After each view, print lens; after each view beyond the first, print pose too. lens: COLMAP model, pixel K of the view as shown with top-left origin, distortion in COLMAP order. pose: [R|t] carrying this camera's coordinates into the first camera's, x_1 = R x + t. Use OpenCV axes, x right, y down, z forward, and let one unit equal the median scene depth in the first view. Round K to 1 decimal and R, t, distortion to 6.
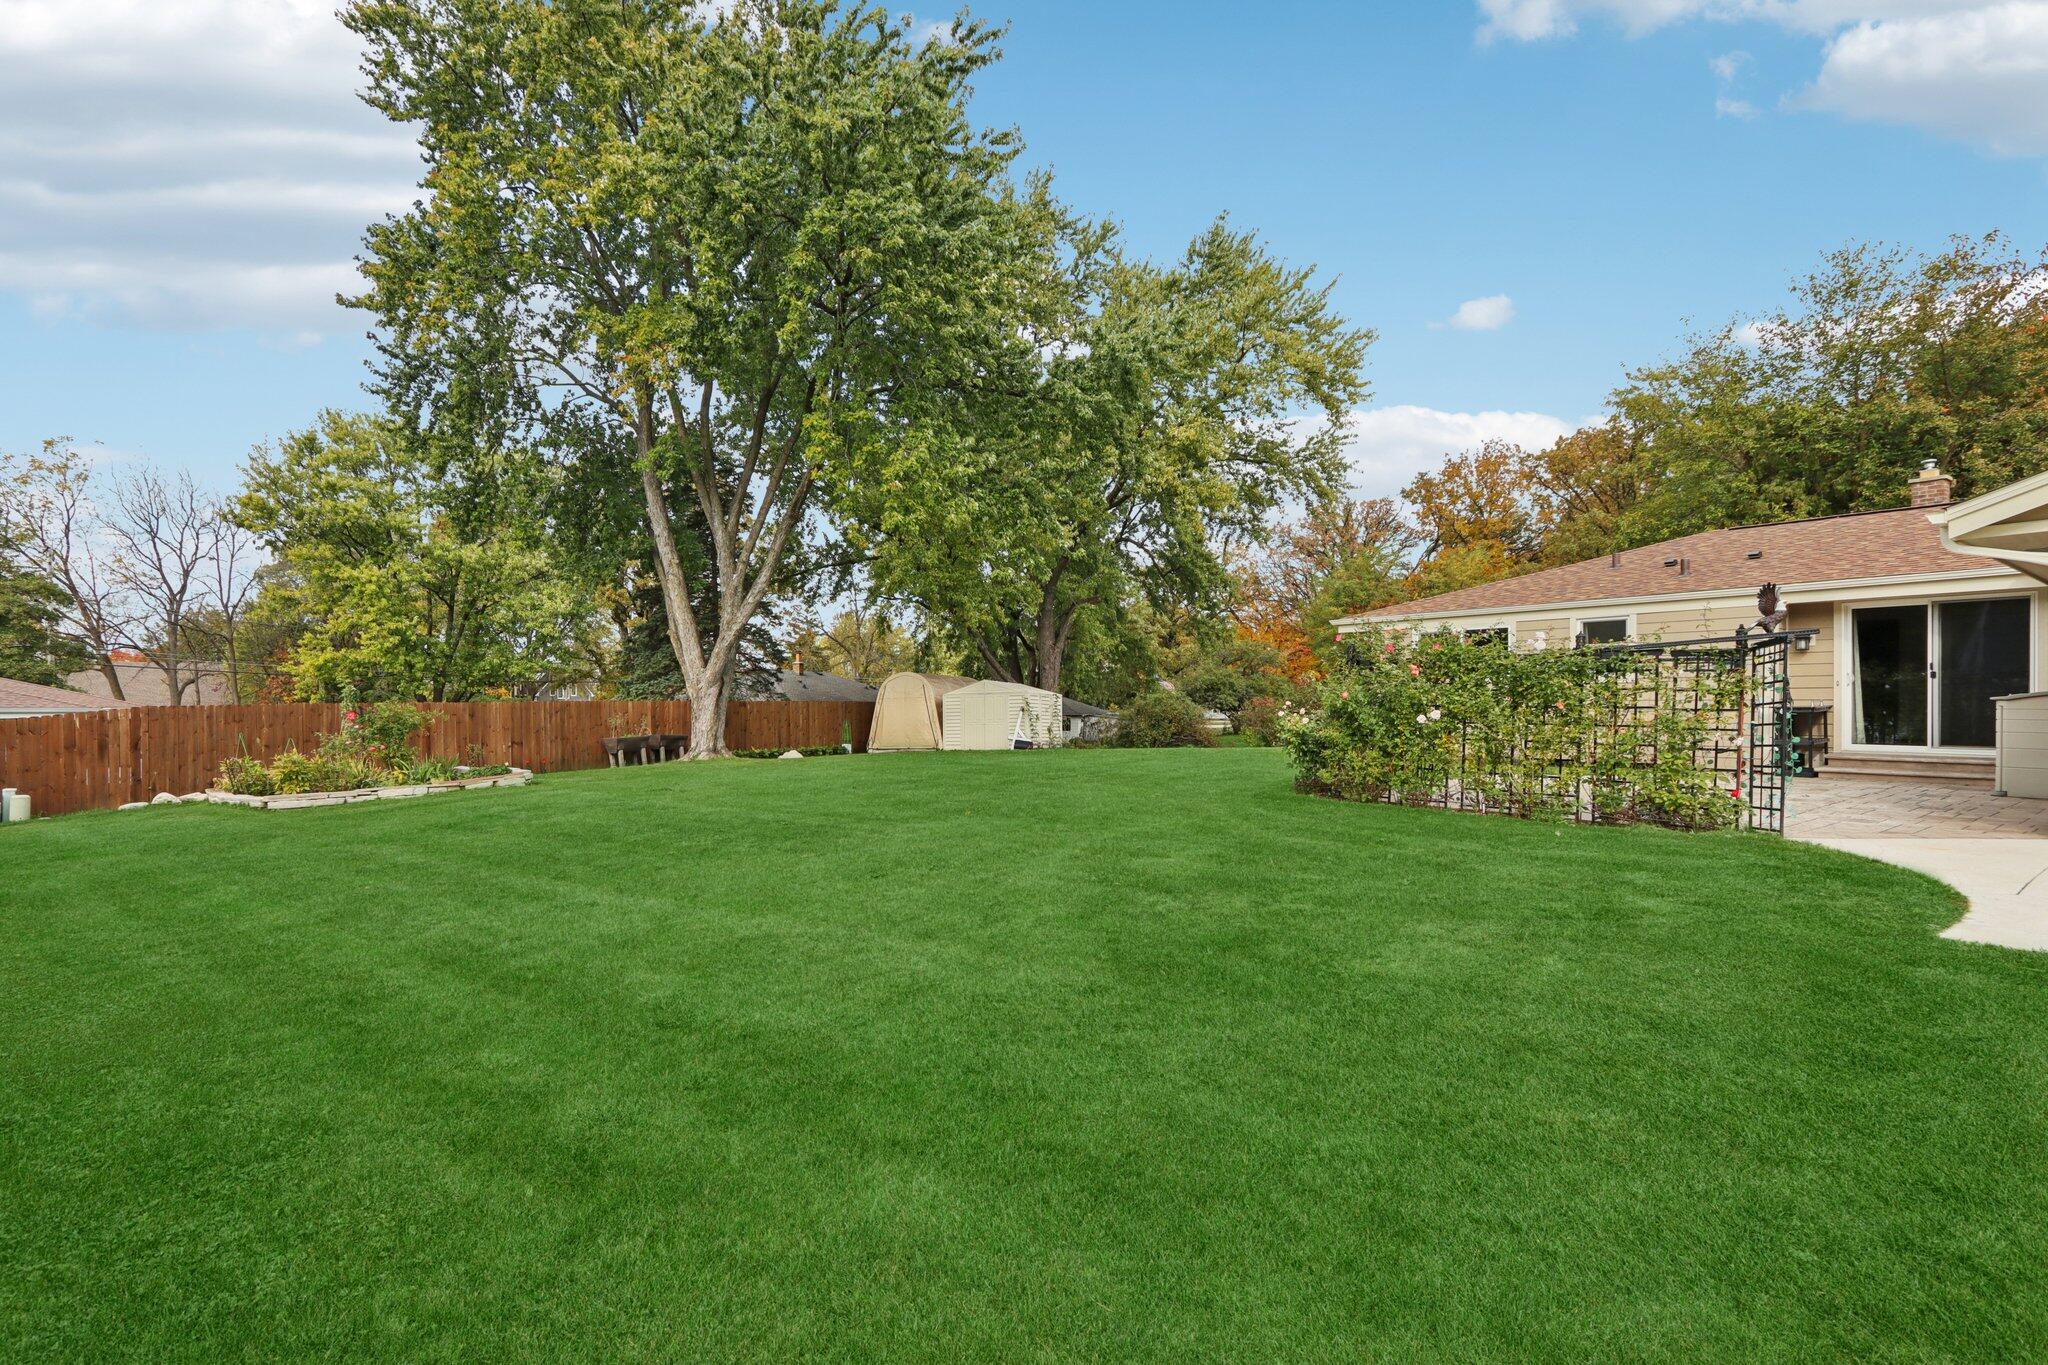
lens RADIAL K [[971.4, 0, 1024.0], [0, 971.4, 682.5], [0, 0, 1]] dist [0.003135, 0.000950]
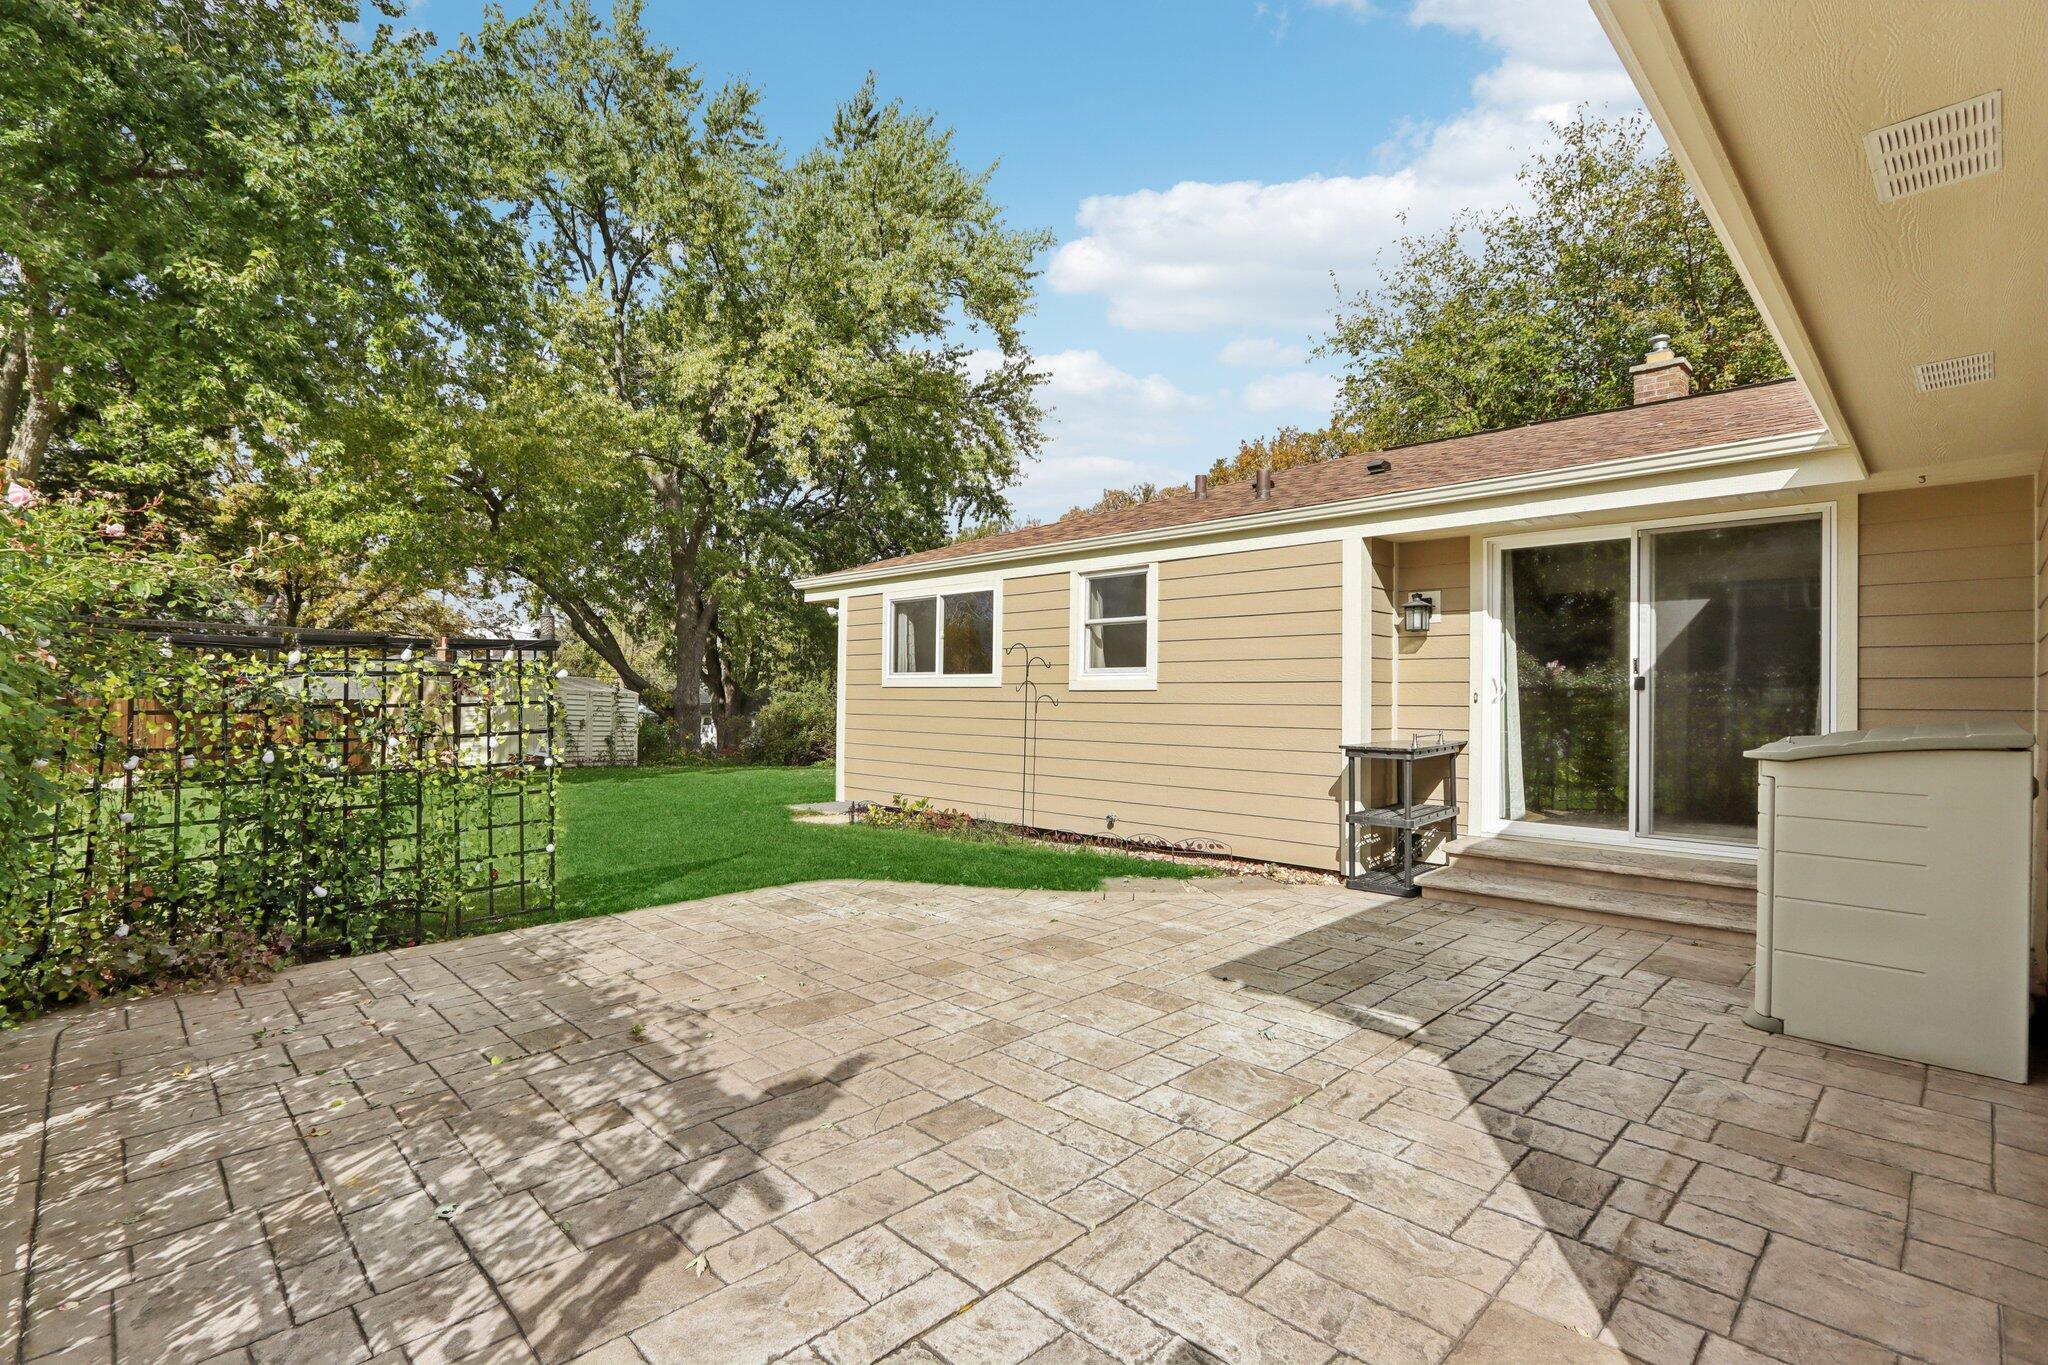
lens RADIAL K [[948.0, 0, 1024.0], [0, 948.0, 682.5], [0, 0, 1]] dist [-0.002122, -0.000160]
pose [[0.990931, 0.006260, 0.134225, 0.256568], [-0.007483, 0.999935, 0.008607, -0.004537], [-0.134163, -0.009533, 0.990913, 0.260247]]
